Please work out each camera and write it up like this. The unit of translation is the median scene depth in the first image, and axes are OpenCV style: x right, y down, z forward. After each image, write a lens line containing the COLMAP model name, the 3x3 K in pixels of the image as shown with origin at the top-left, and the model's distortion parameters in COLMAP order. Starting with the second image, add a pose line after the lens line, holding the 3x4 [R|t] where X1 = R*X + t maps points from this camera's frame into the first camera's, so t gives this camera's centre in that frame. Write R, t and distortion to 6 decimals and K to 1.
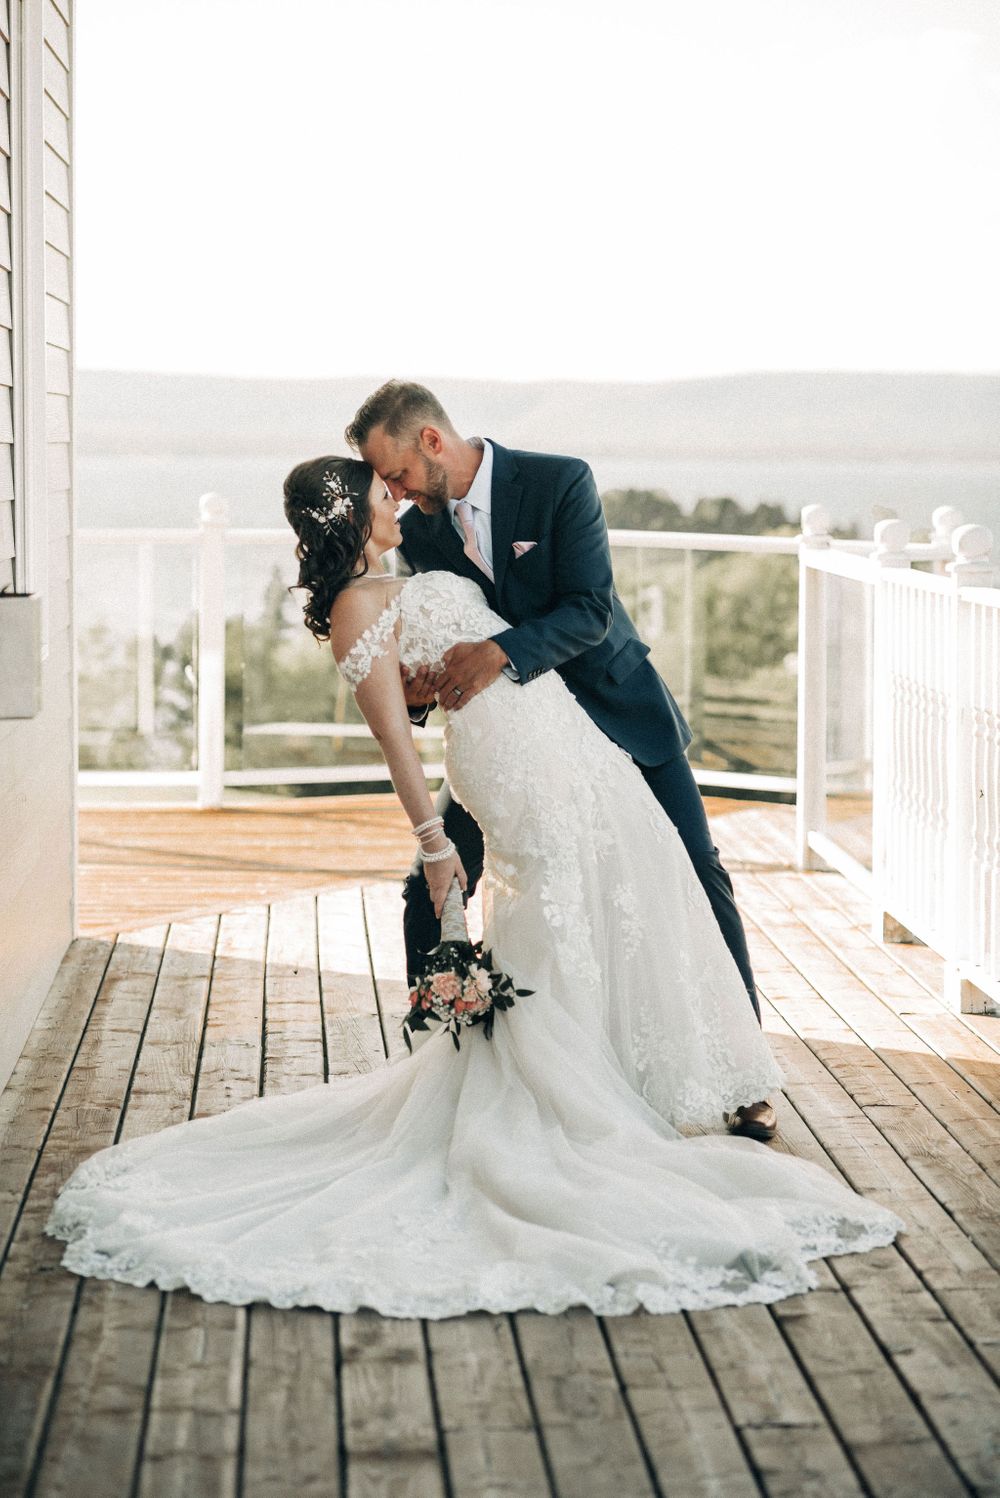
lens RADIAL K [[3583.0, 0, 500.0], [0, 3583.0, 749.0], [0, 0, 1]] dist [-0.025508, -1.080628]
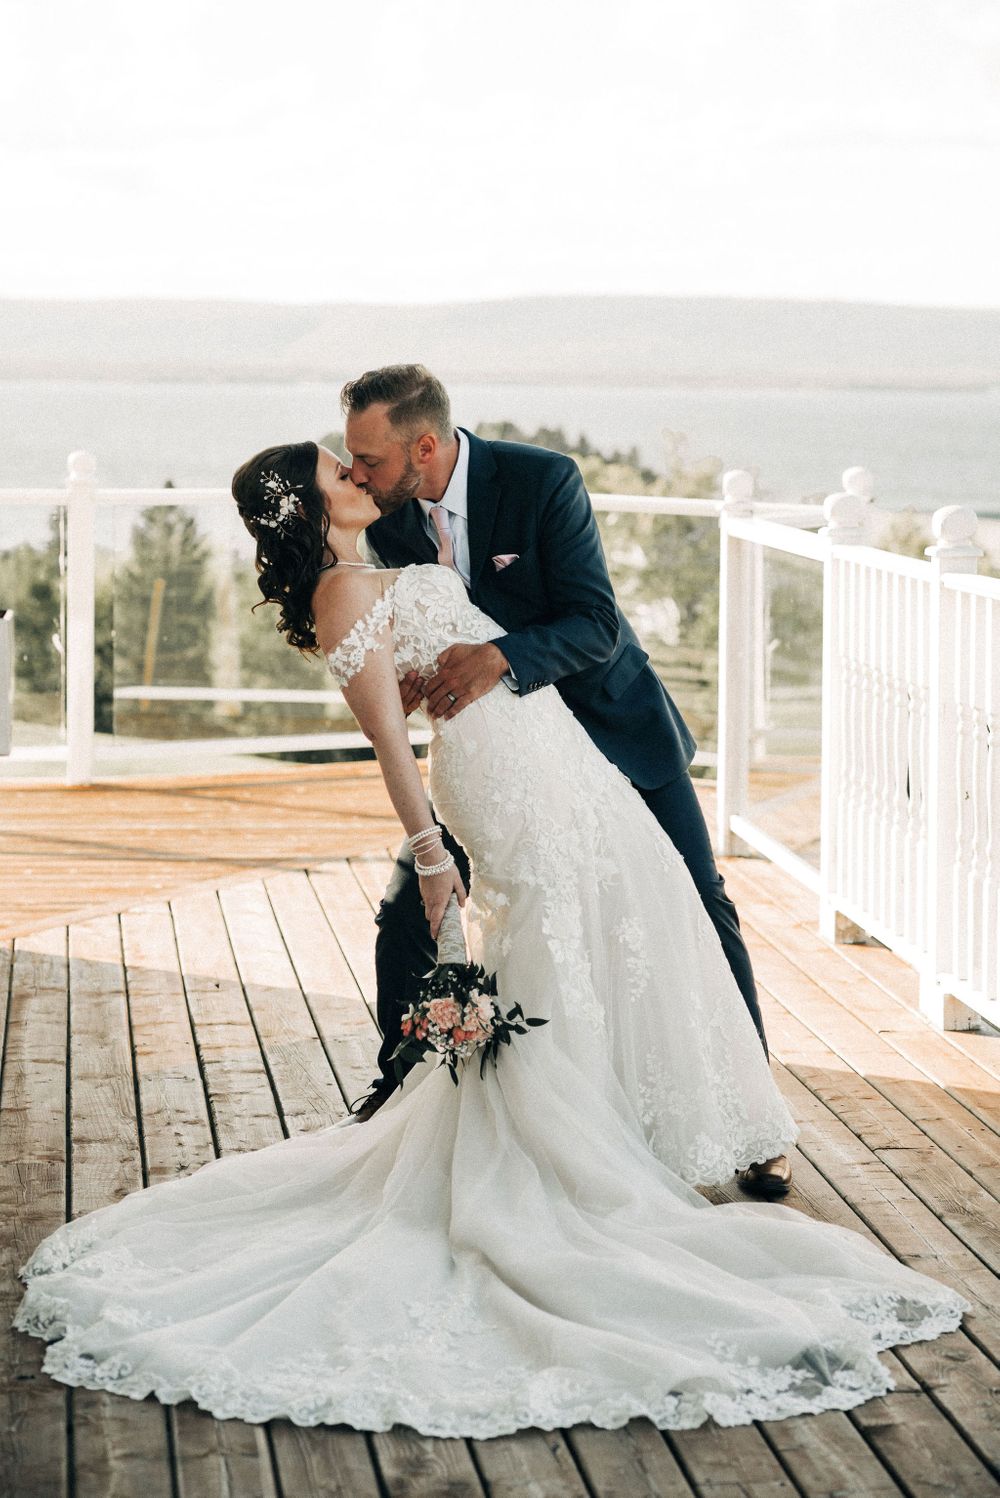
lens RADIAL K [[3583.0, 0, 500.0], [0, 3583.0, 749.0], [0, 0, 1]] dist [-0.025508, -1.080628]
pose [[0.998128, -0.004239, 0.061008, -0.056177], [0.002961, 0.999775, 0.021021, -0.025260], [-0.061083, -0.020802, 0.997916, 0.100803]]
